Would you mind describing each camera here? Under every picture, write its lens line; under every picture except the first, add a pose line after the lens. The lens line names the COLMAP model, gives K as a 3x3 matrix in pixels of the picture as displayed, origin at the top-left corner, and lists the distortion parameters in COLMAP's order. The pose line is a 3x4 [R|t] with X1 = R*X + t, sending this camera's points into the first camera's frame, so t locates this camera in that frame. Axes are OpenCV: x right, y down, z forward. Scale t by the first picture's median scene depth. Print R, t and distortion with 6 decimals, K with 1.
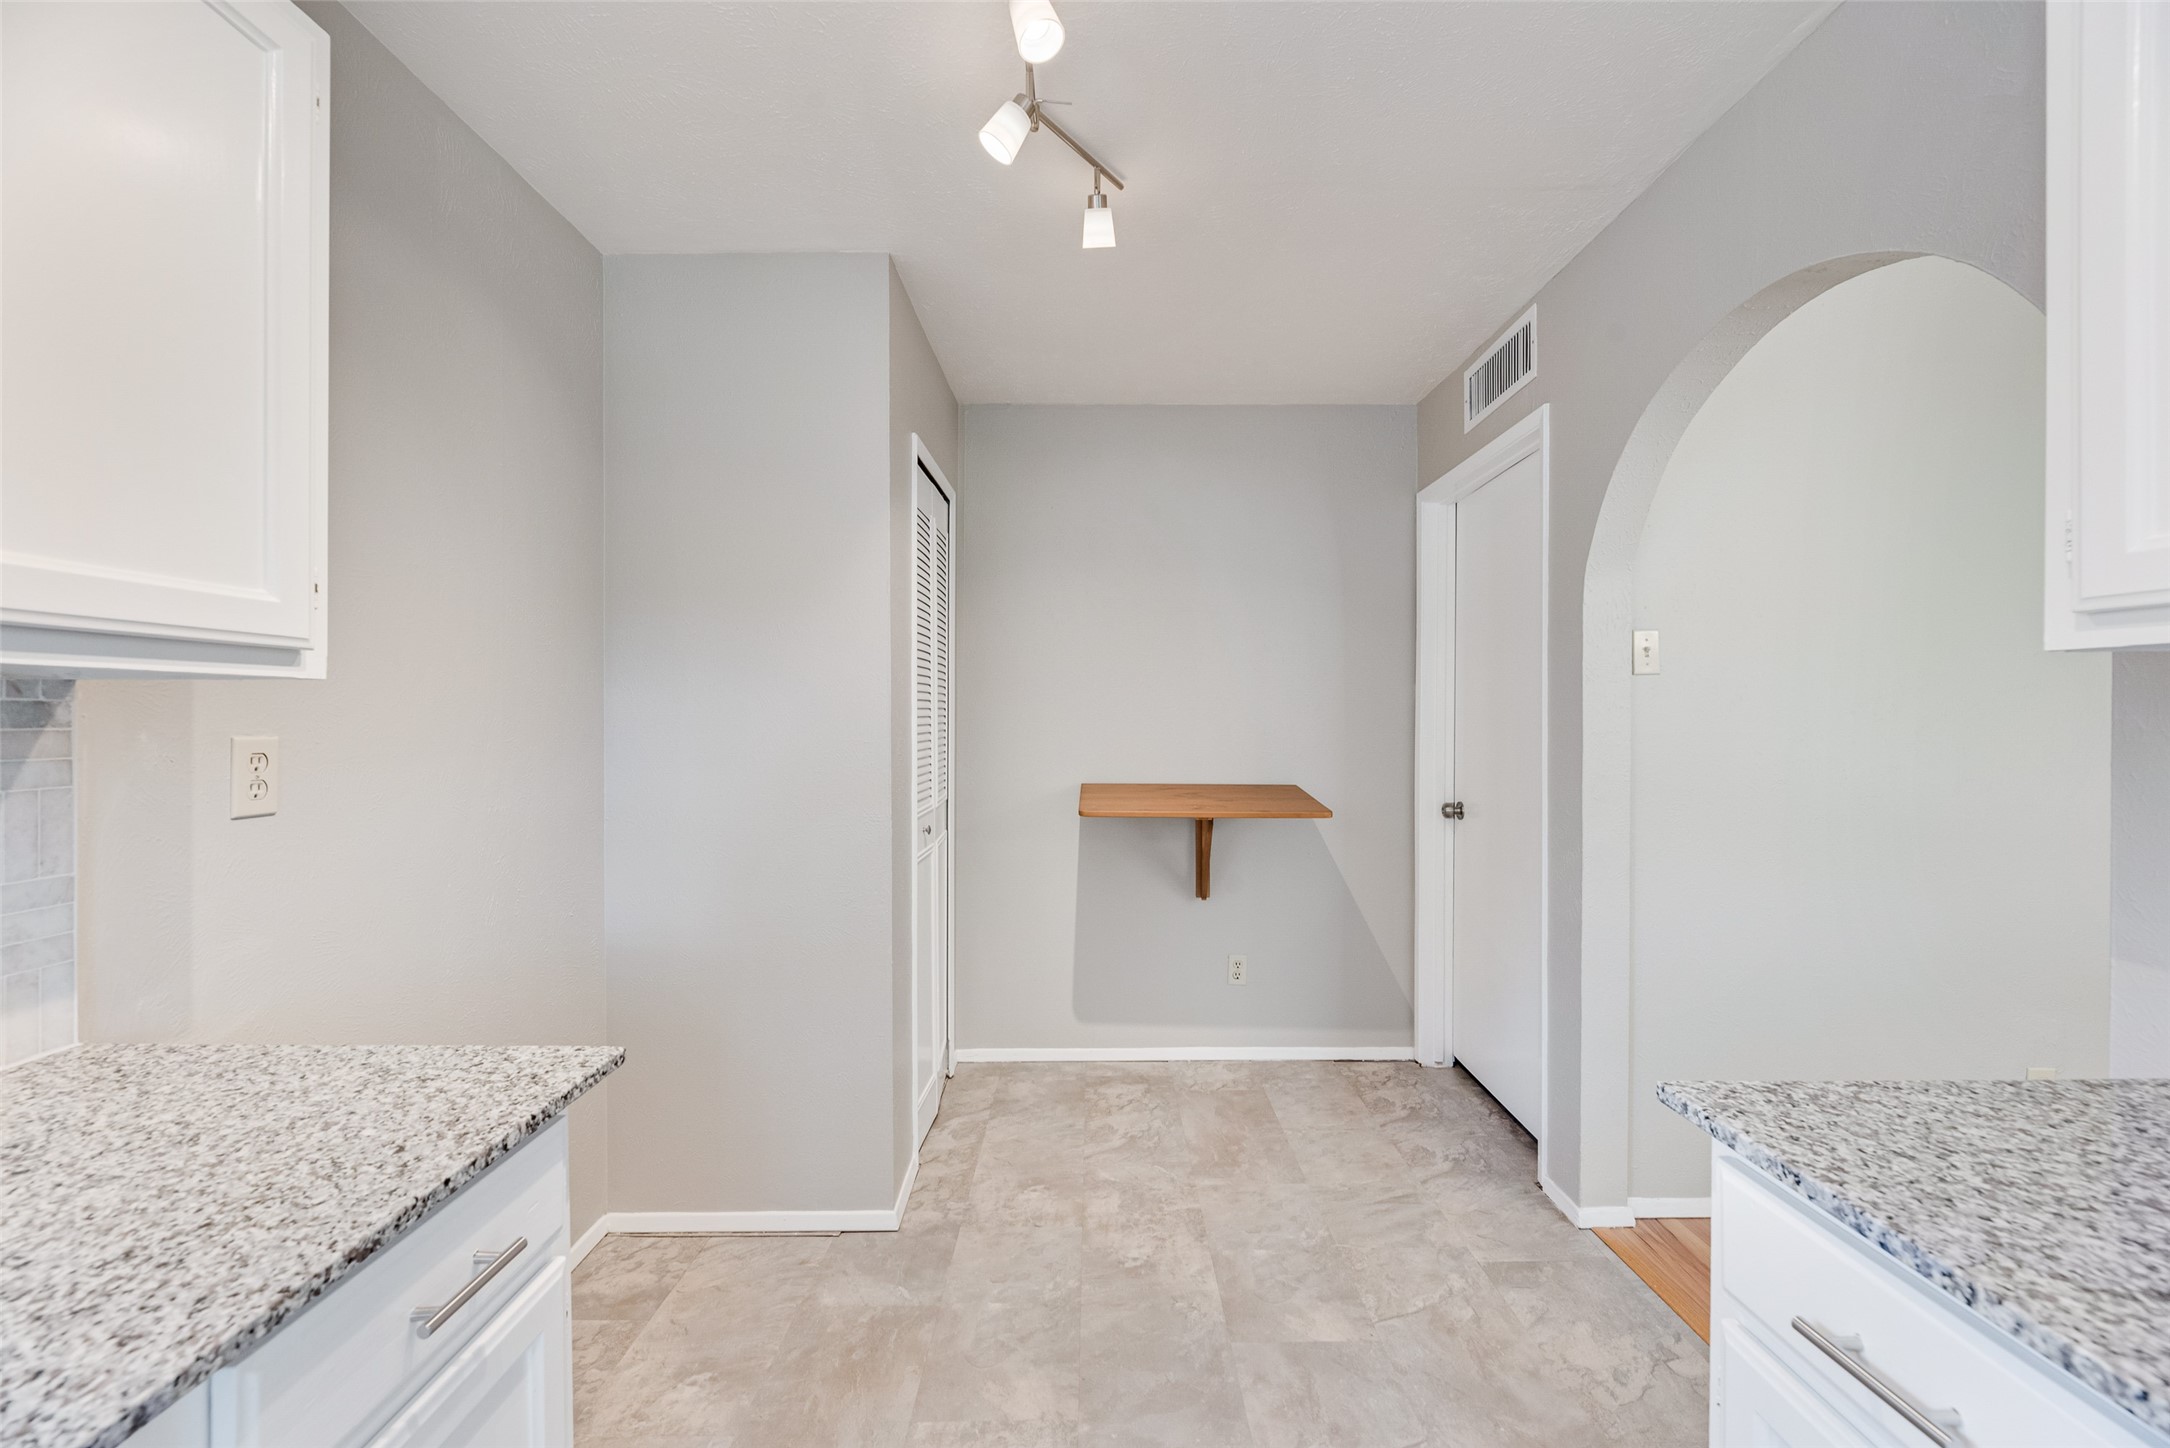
lens RADIAL K [[888.5, 0, 1093.5], [0, 888.5, 720.3], [0, 0, 1]] dist [-0.002029, -0.000121]
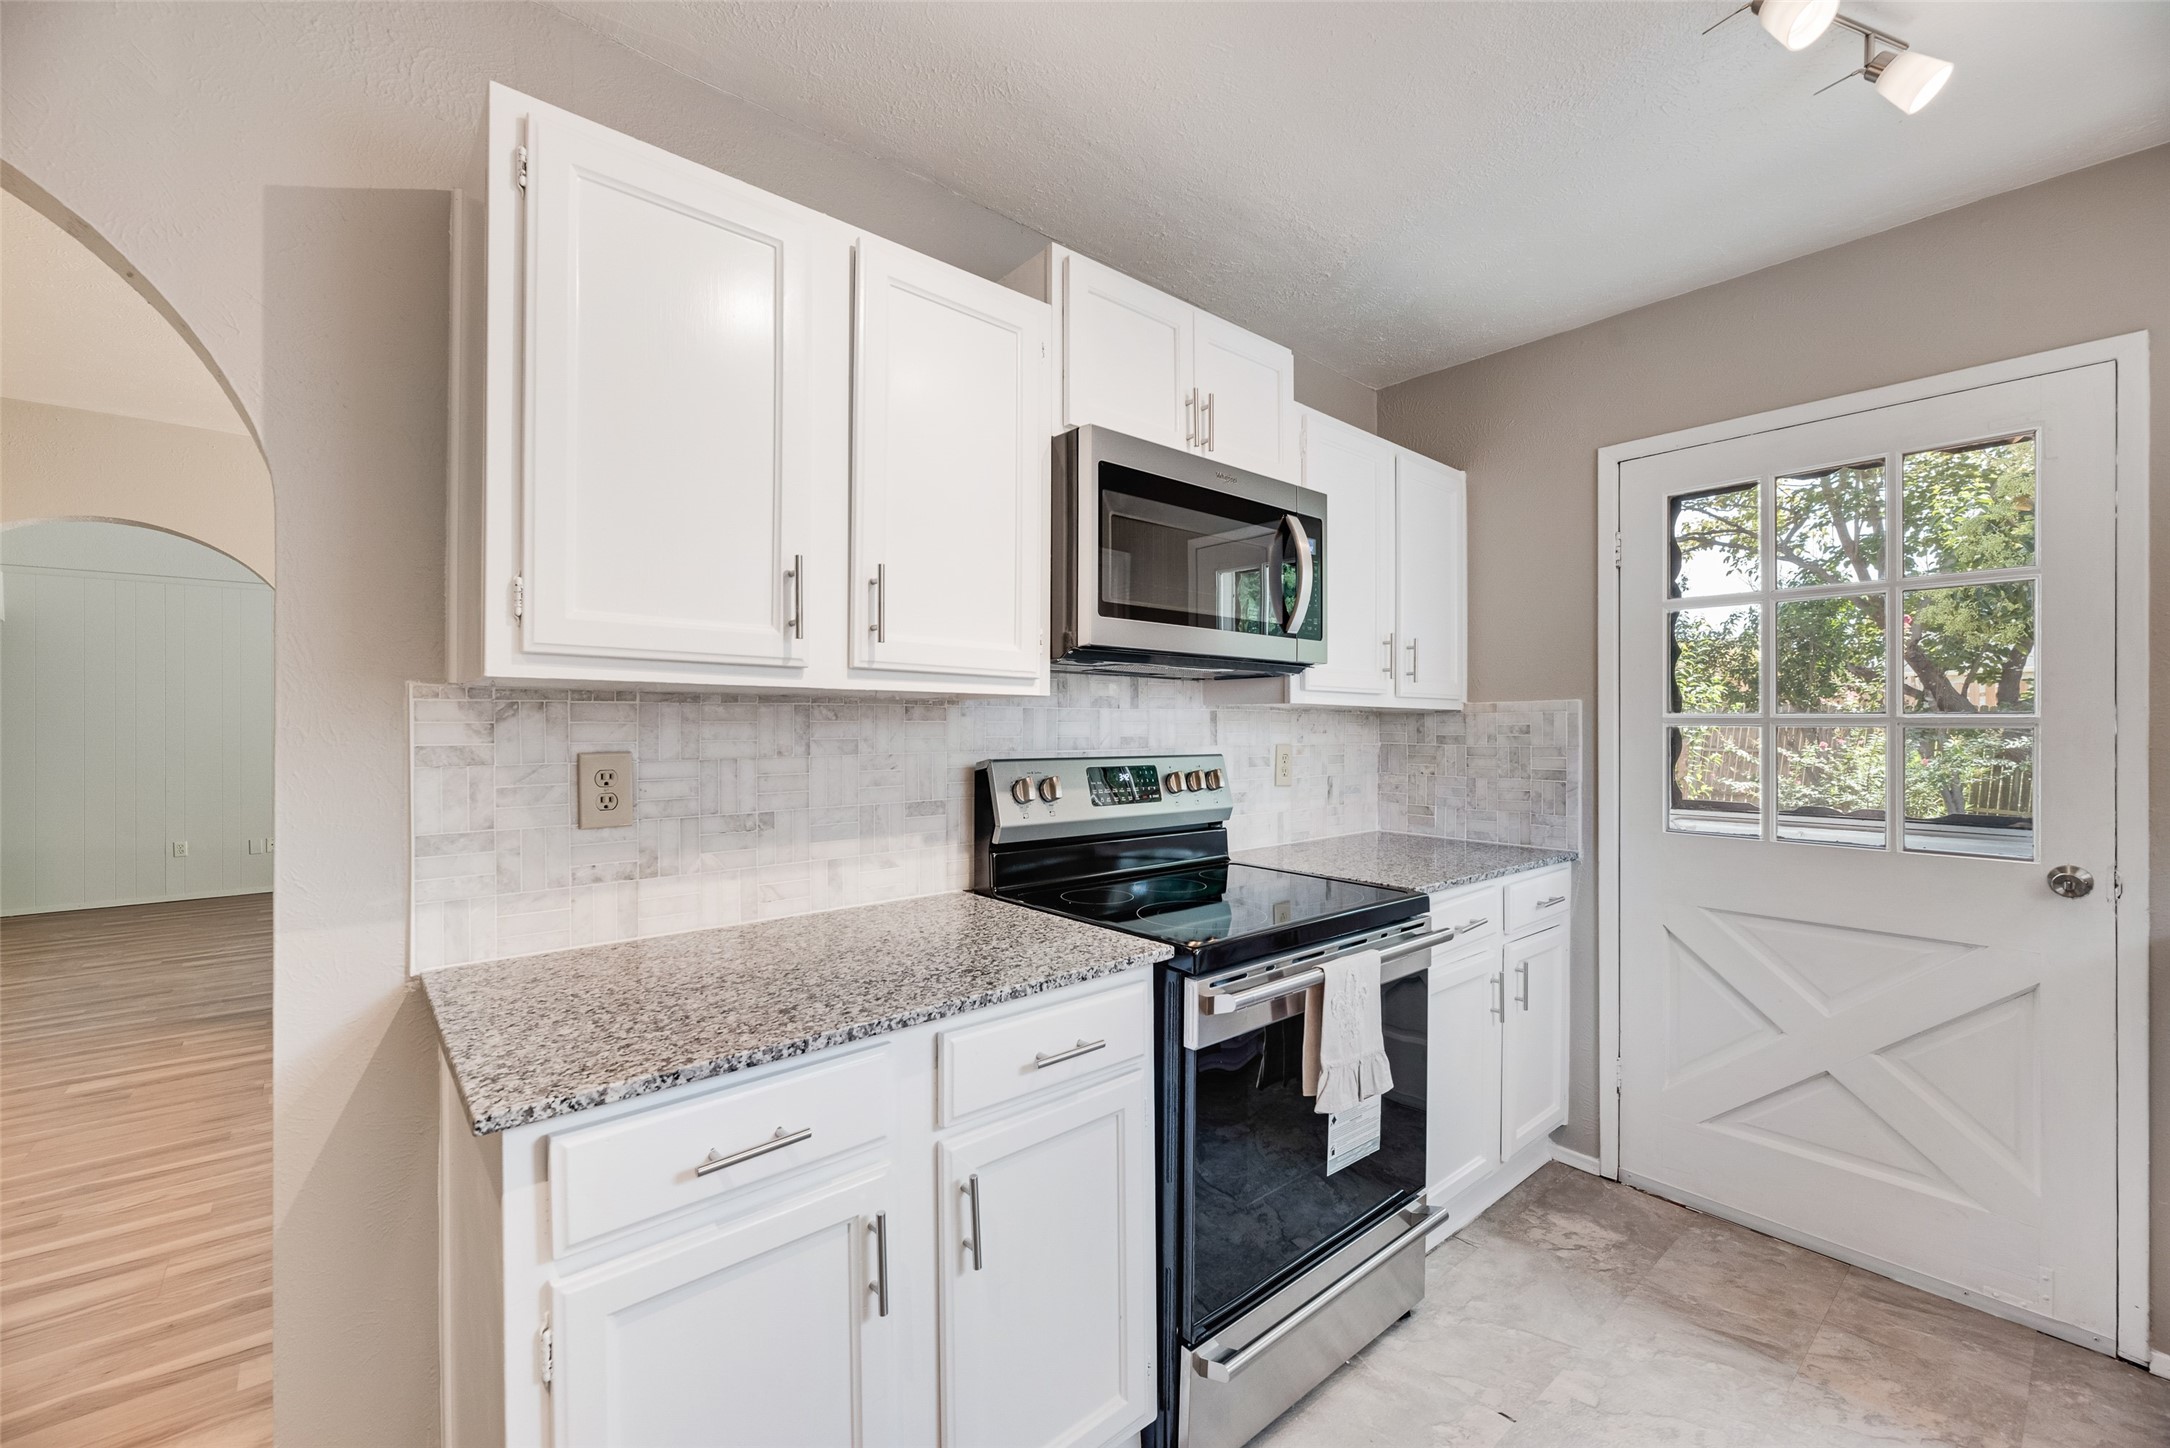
lens RADIAL K [[888.5, 0, 1093.5], [0, 888.5, 720.3], [0, 0, 1]] dist [-0.002029, -0.000121]
pose [[-0.651428, 0.000249, 0.758711, -0.490293], [0.000481, 1.000000, 0.000085, -0.011418], [-0.758711, 0.000420, -0.651428, 1.097242]]
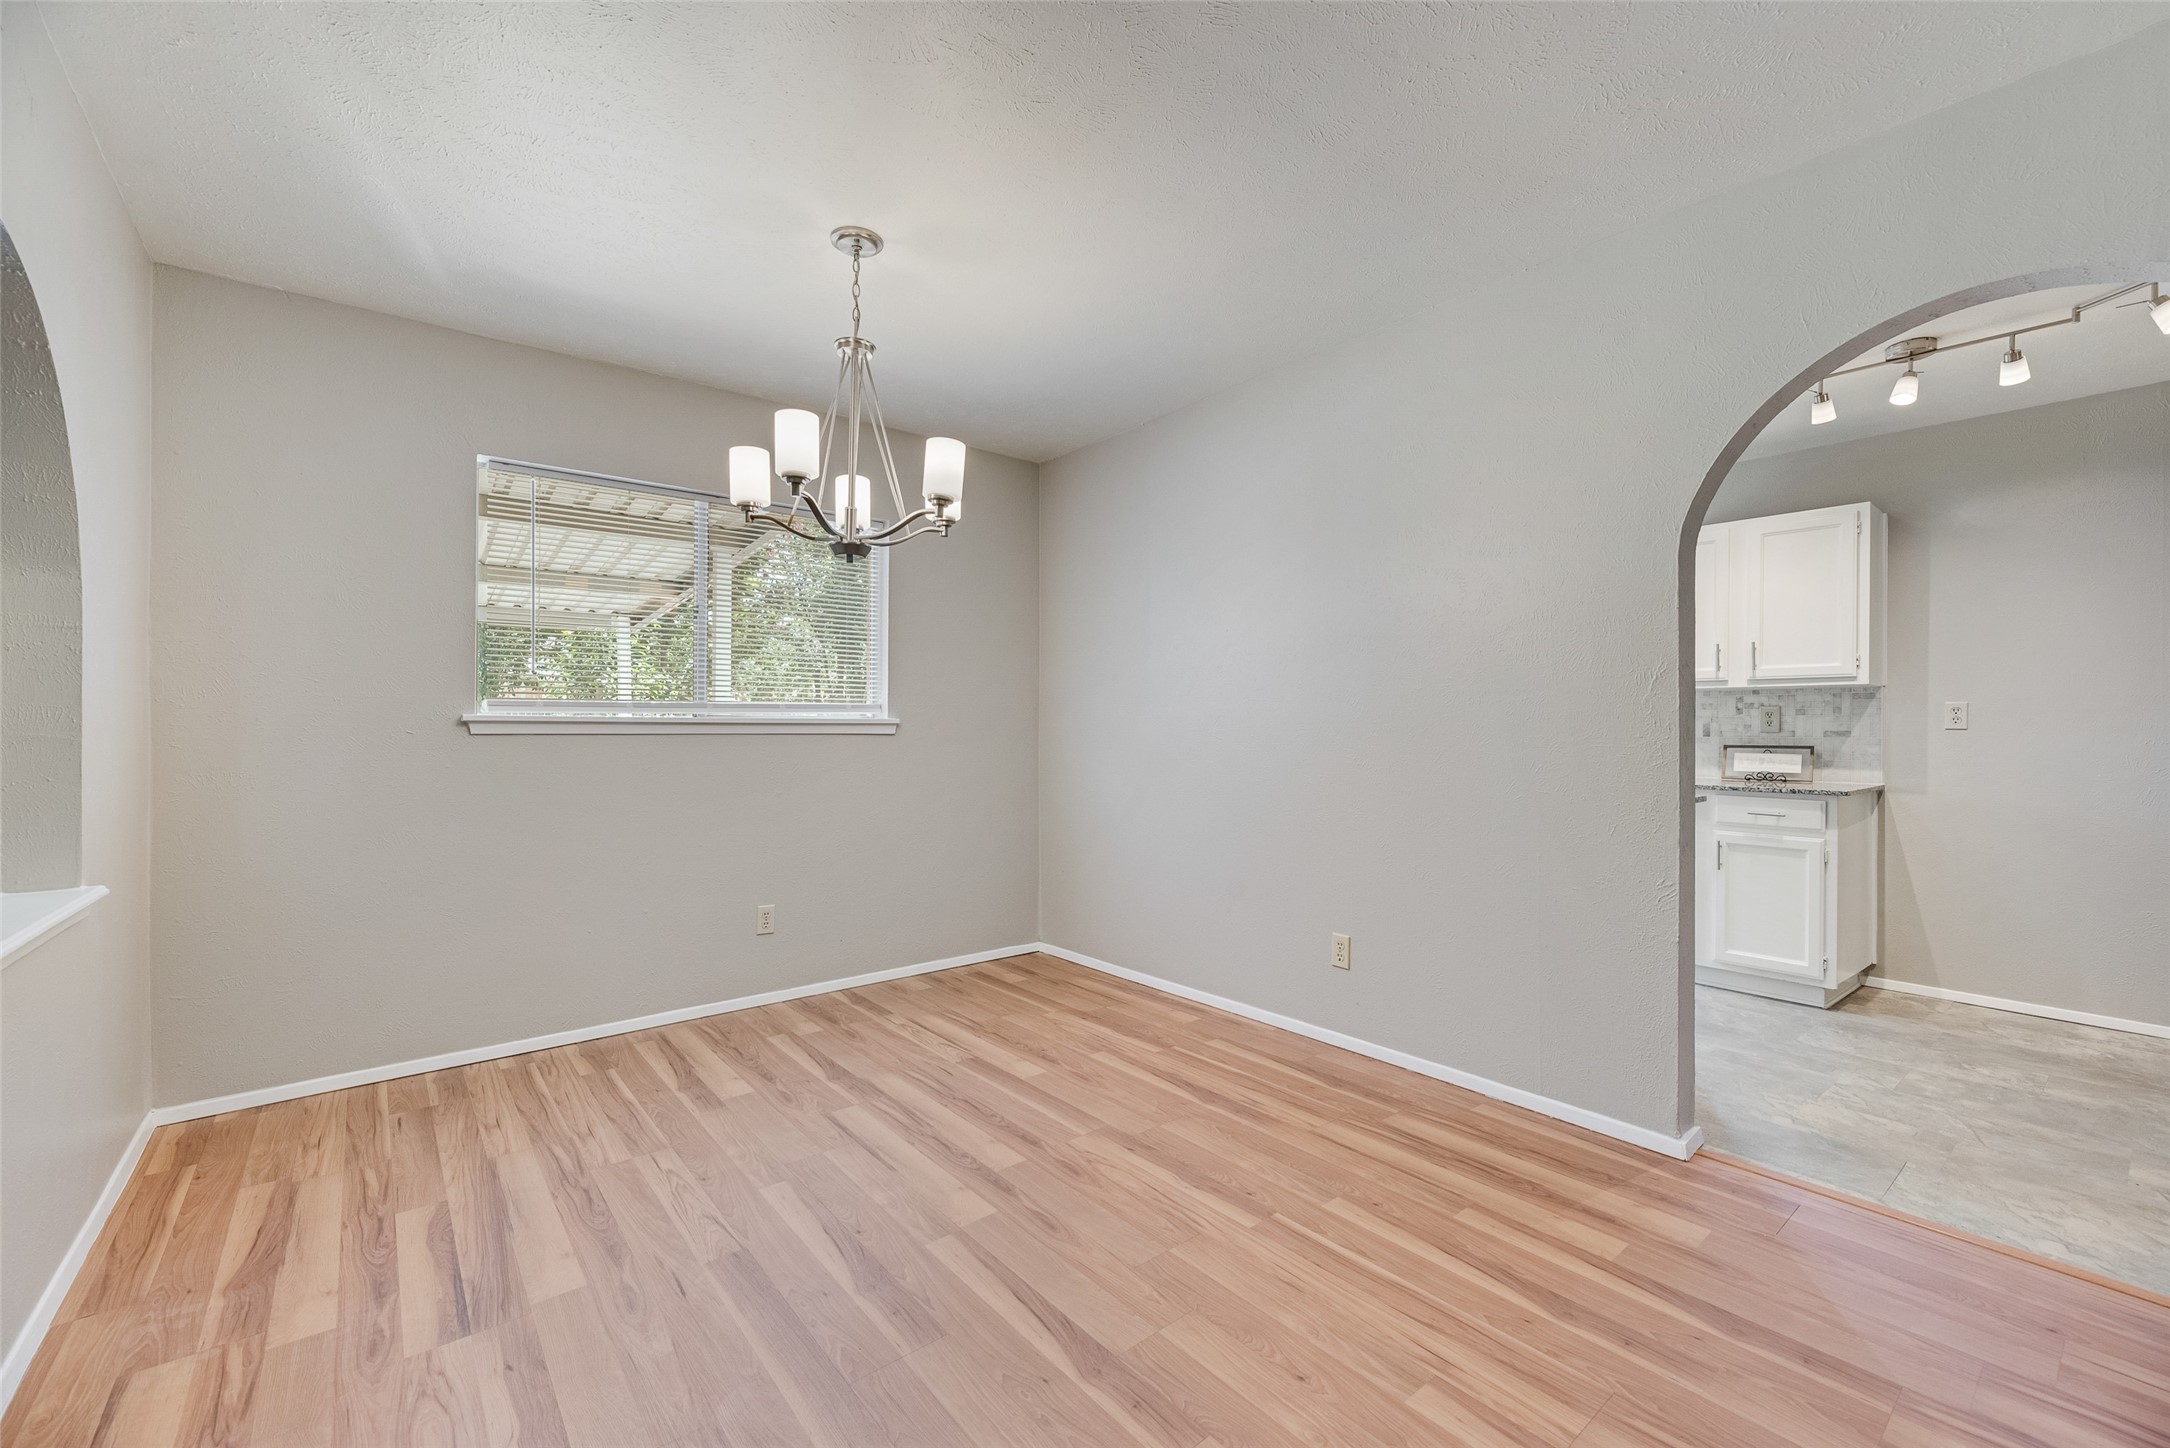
lens RADIAL K [[888.5, 0, 1093.5], [0, 888.5, 720.3], [0, 0, 1]] dist [-0.002029, -0.000121]
pose [[-0.778767, -0.009574, -0.627240, 4.330444], [-0.008627, 0.999952, -0.004552, 0.163273], [0.627254, 0.001866, -0.778812, 2.085872]]
